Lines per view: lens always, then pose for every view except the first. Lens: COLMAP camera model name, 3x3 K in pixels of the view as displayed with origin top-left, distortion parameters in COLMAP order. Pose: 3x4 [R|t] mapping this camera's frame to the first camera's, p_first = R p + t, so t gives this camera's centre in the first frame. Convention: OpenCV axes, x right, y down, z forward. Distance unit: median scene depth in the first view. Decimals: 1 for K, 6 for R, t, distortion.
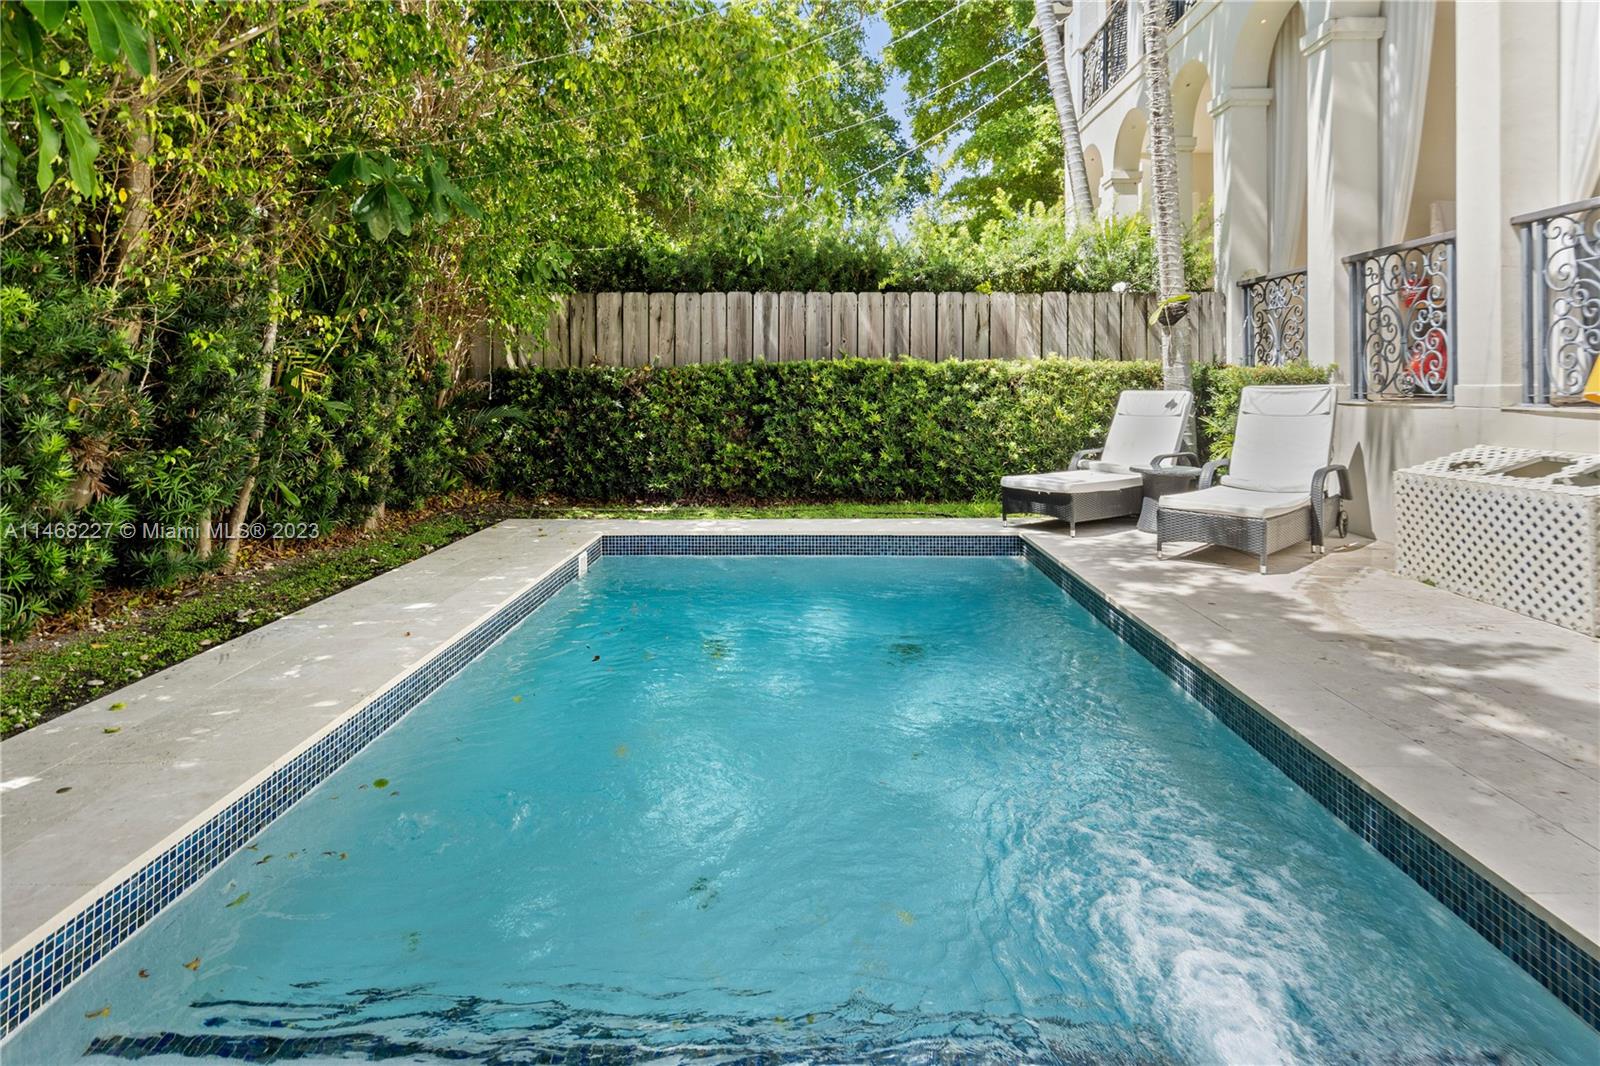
lens RADIAL K [[860.3, 0, 798.9], [0, 860.3, 383.3], [0, 0, 1]] dist [-0.002745, 0.000022]
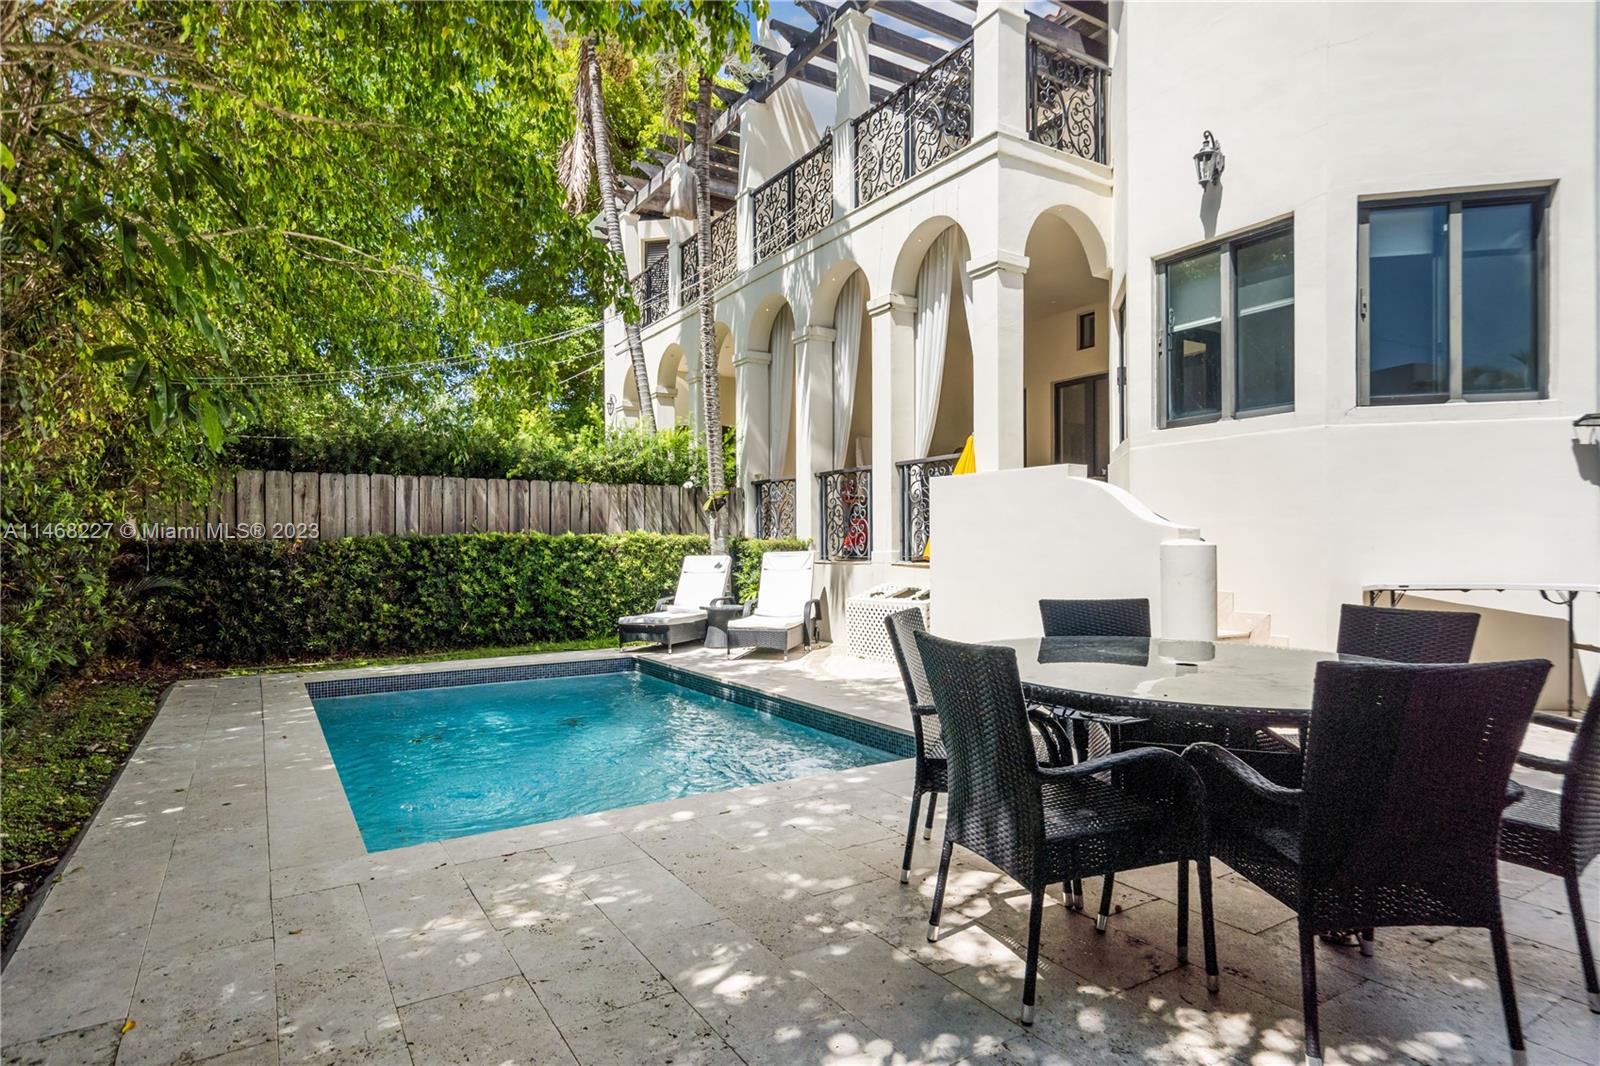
lens RADIAL K [[860.3, 0, 799.9], [0, 860.3, 538.5], [0, 0, 1]] dist [-0.002745, 0.000022]
pose [[0.831725, 0.000874, 0.555187, -0.264499], [0.005609, 0.999935, -0.009976, -0.005308], [-0.555160, 0.011411, 0.831666, -0.304879]]
